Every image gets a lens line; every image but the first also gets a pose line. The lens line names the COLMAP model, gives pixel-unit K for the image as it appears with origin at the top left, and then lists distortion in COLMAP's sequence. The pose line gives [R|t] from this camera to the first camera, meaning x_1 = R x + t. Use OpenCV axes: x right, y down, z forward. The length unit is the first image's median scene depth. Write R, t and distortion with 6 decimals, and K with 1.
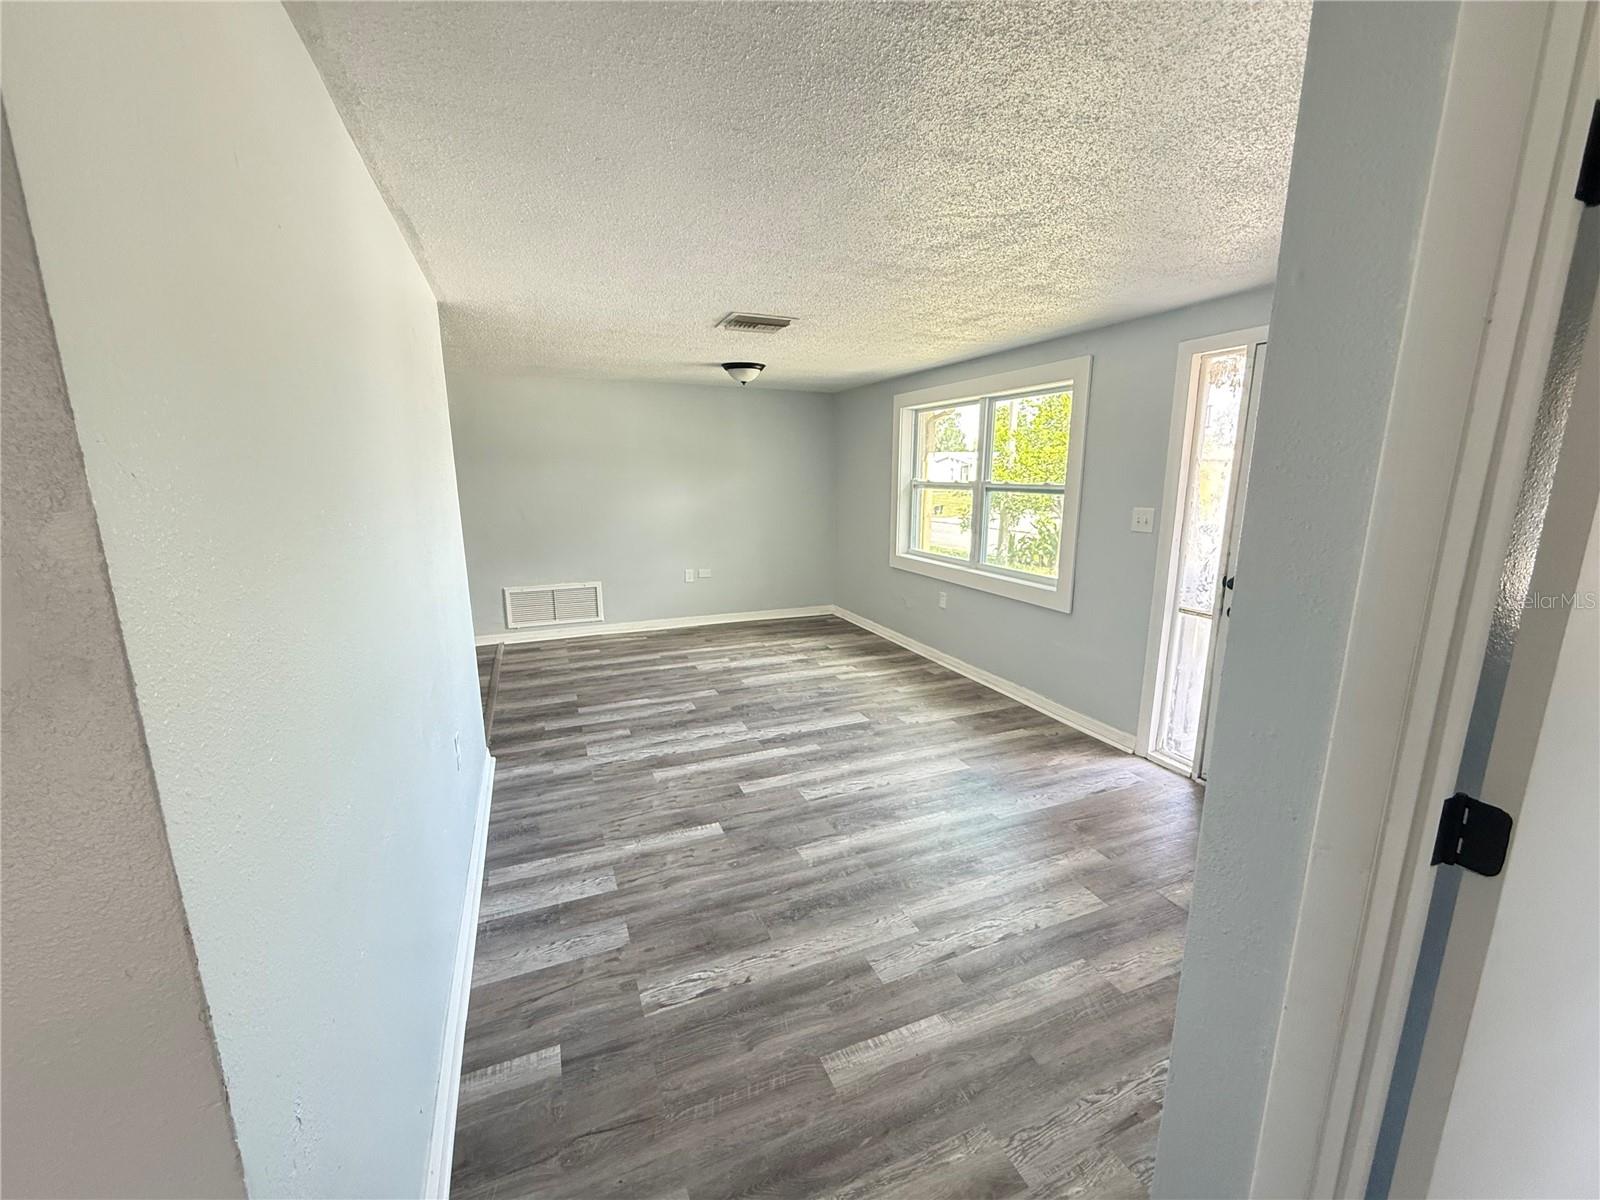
lens RADIAL K [[639.8, 0, 797.5], [0, 639.8, 599.6], [0, 0, 1]] dist [0.000732, 0.000327]
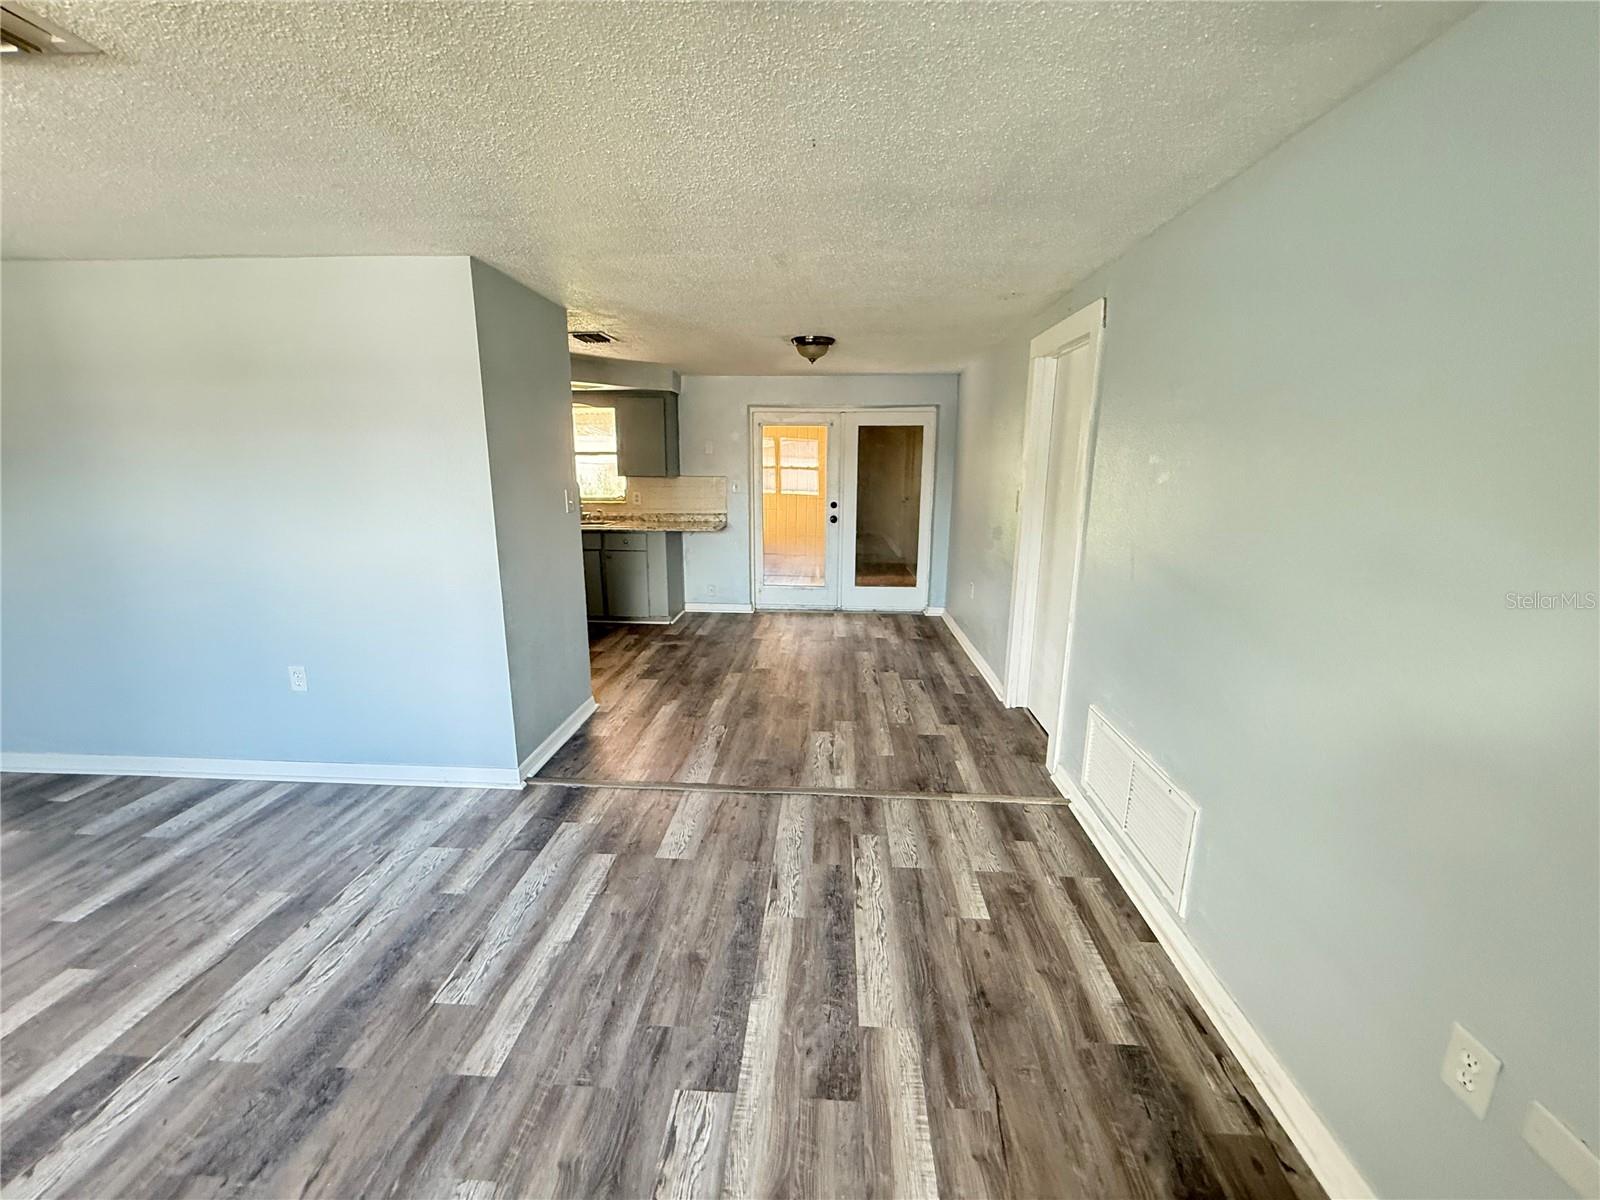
lens RADIAL K [[639.8, 0, 792.3], [0, 639.8, 598.3], [0, 0, 1]] dist [0.000732, 0.000327]
pose [[-0.439771, 0.196323, -0.876390, 0.080460], [-0.184188, 0.935359, 0.301957, -0.342088], [0.879020, 0.294212, -0.375183, 1.670000]]
